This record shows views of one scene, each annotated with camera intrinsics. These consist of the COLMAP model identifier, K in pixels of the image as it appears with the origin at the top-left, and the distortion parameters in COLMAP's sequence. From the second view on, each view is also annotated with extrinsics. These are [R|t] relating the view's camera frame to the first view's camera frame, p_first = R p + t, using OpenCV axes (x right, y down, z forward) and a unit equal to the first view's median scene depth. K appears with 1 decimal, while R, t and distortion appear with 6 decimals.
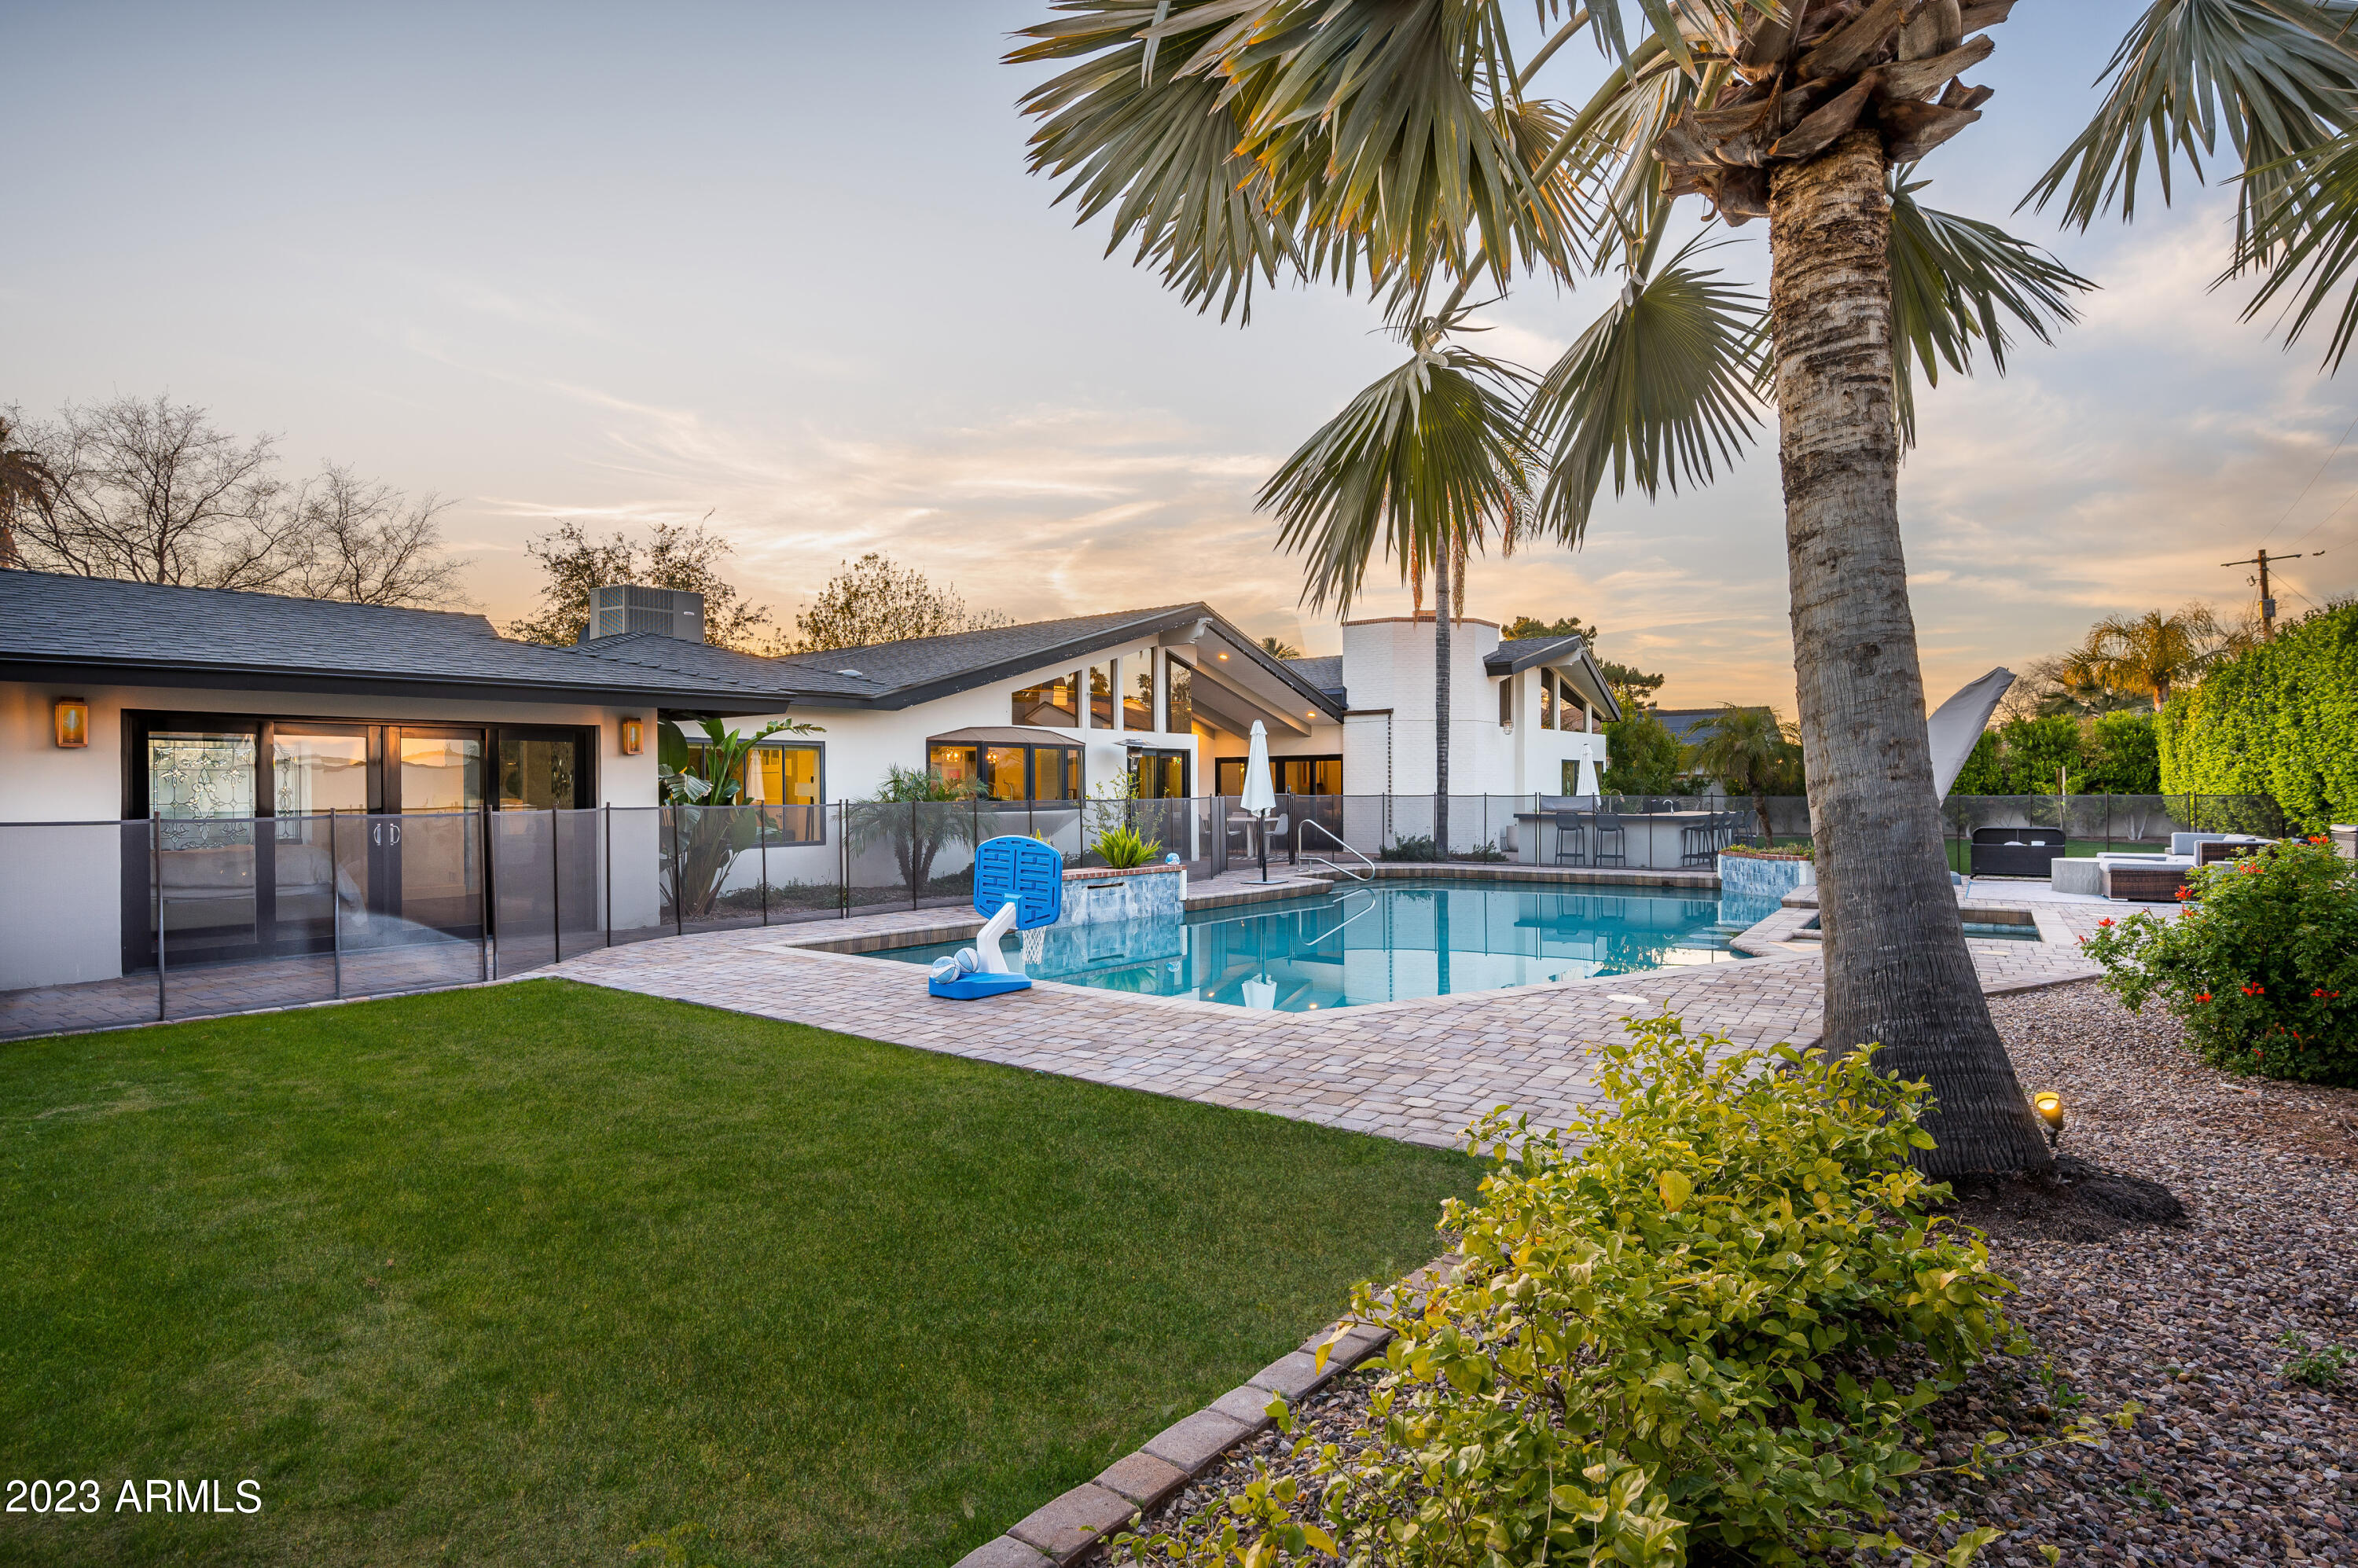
lens RADIAL K [[1226.3, 0, 1179.0], [0, 1226.3, 784.0], [0, 0, 1]] dist [-0.002575, -0.000472]
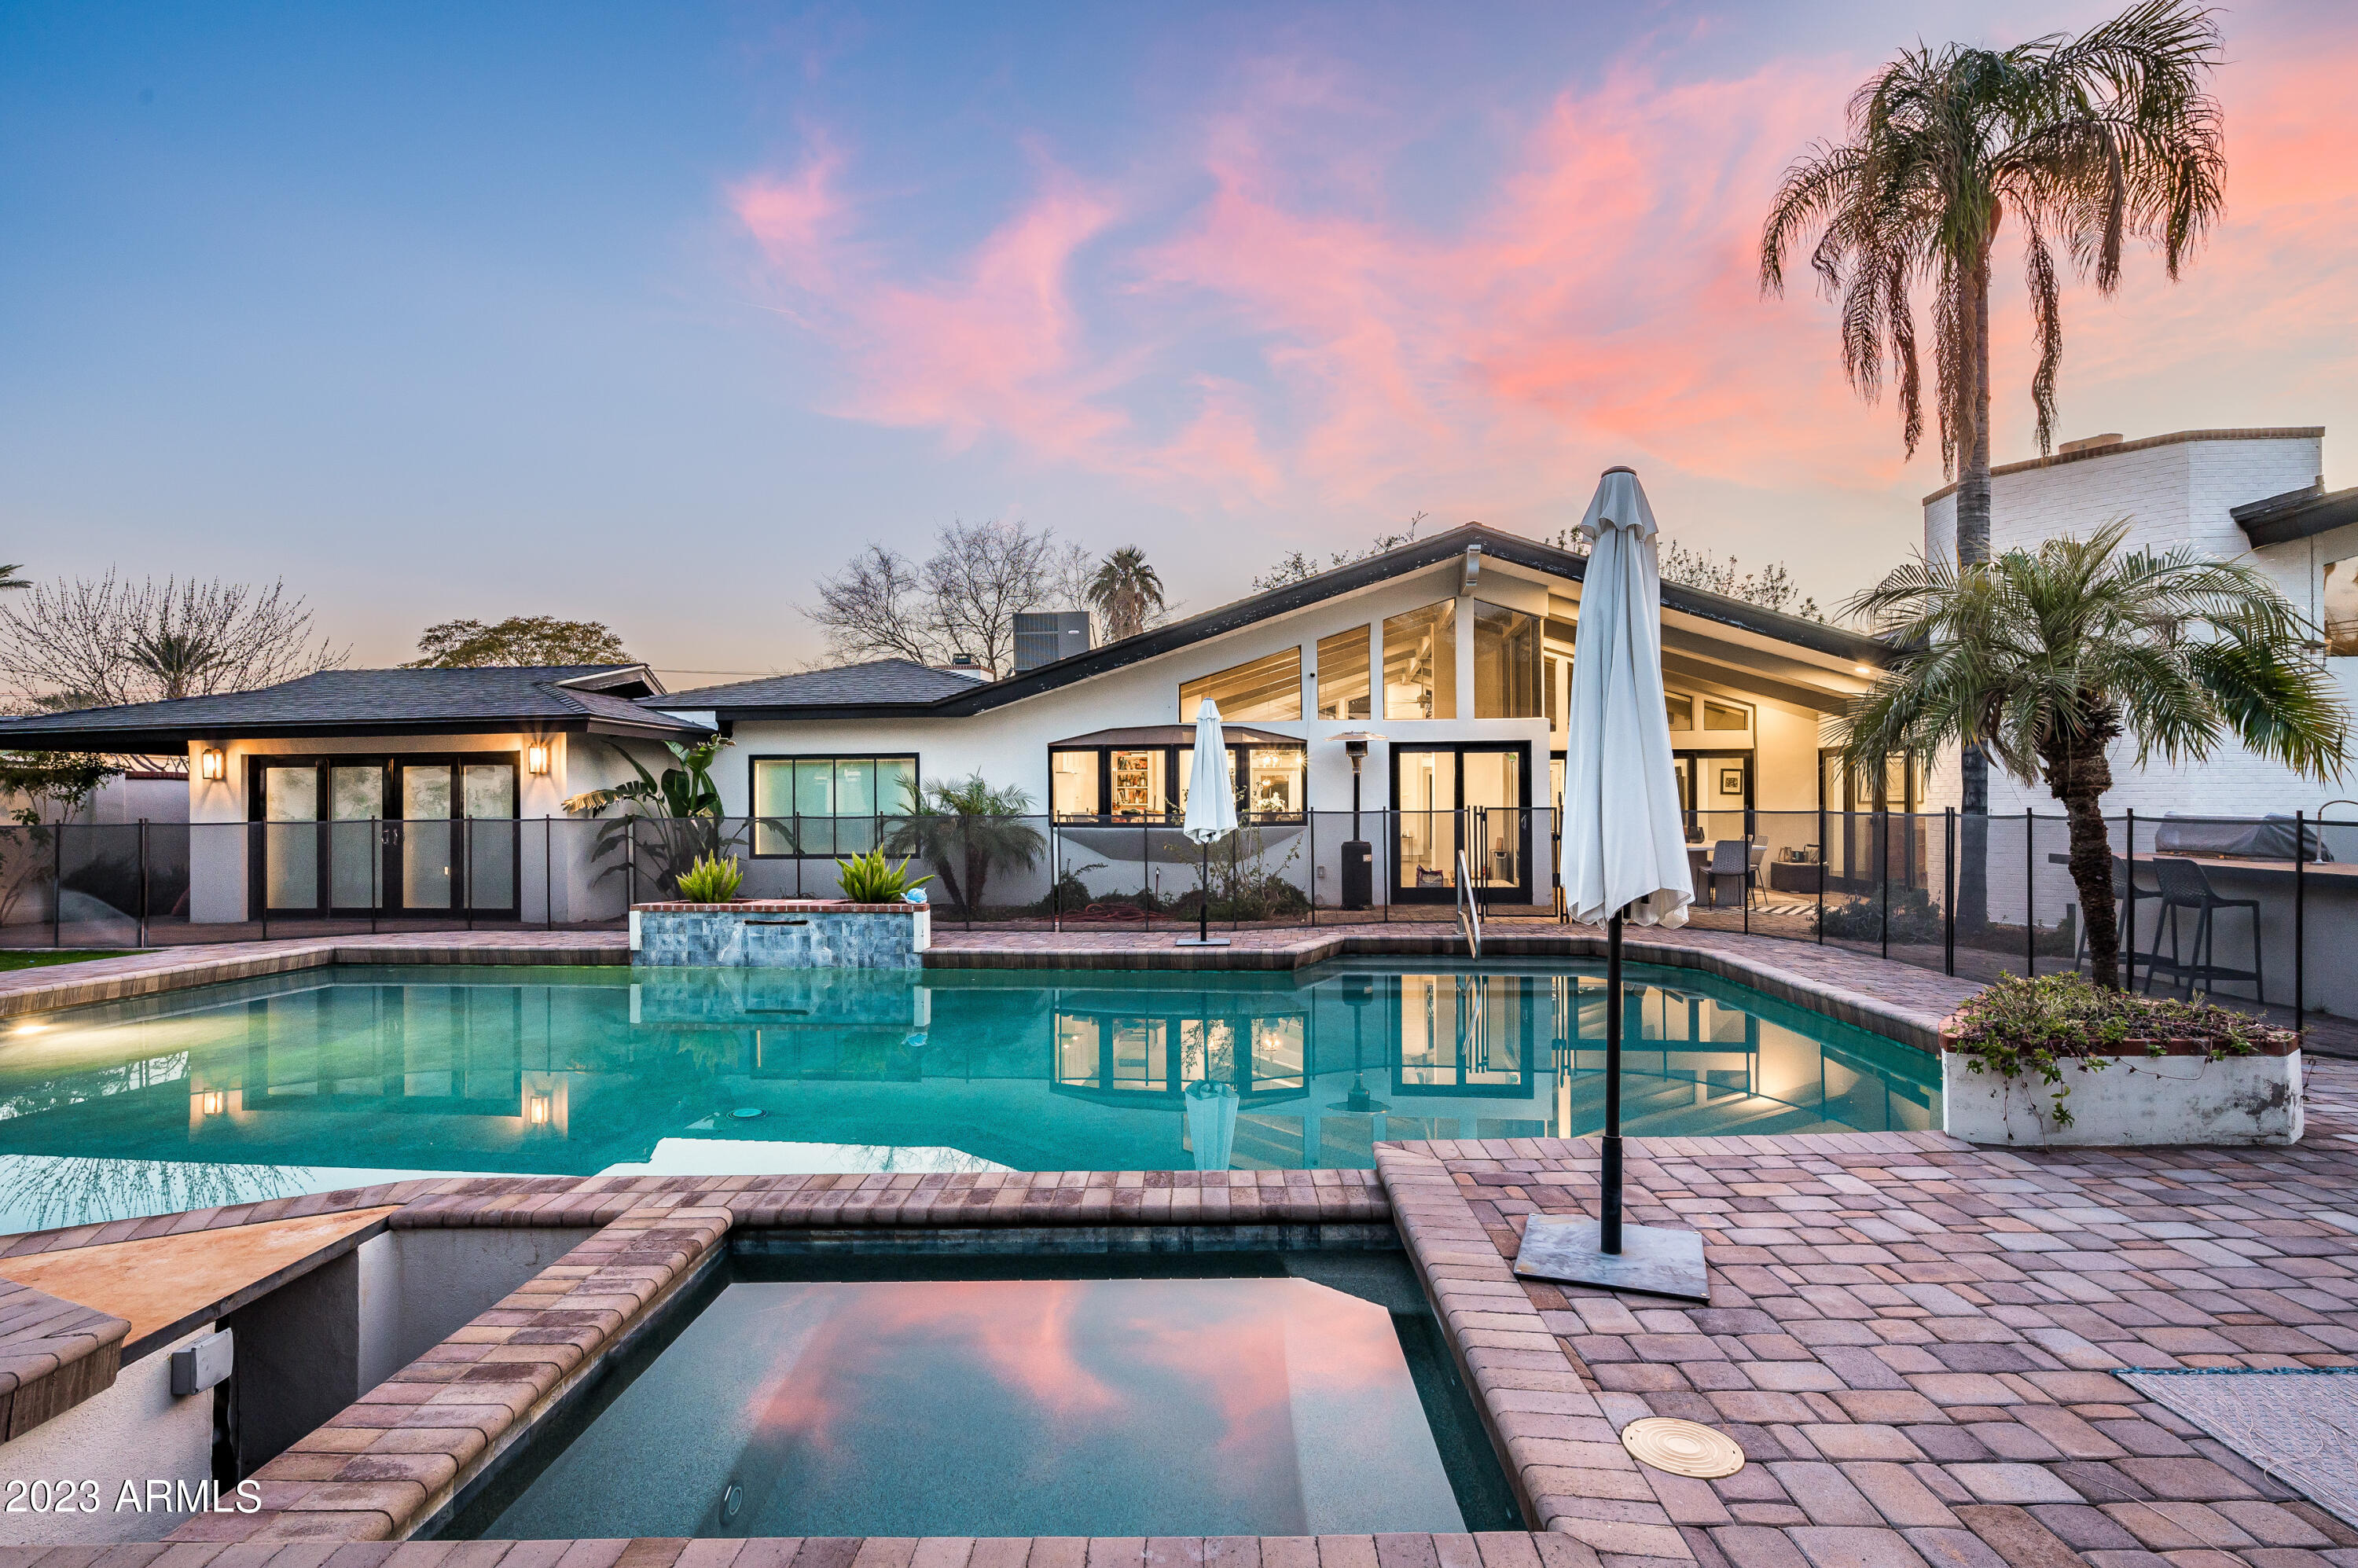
lens RADIAL K [[1130.5, 0, 1179.0], [0, 1130.5, 784.0], [0, 0, 1]] dist [-0.000203, -0.000220]
pose [[0.568736, -0.008784, -0.822473, 0.524805], [0.006382, 0.999960, -0.006267, -0.001860], [0.822496, -0.001685, 0.568769, 0.586800]]
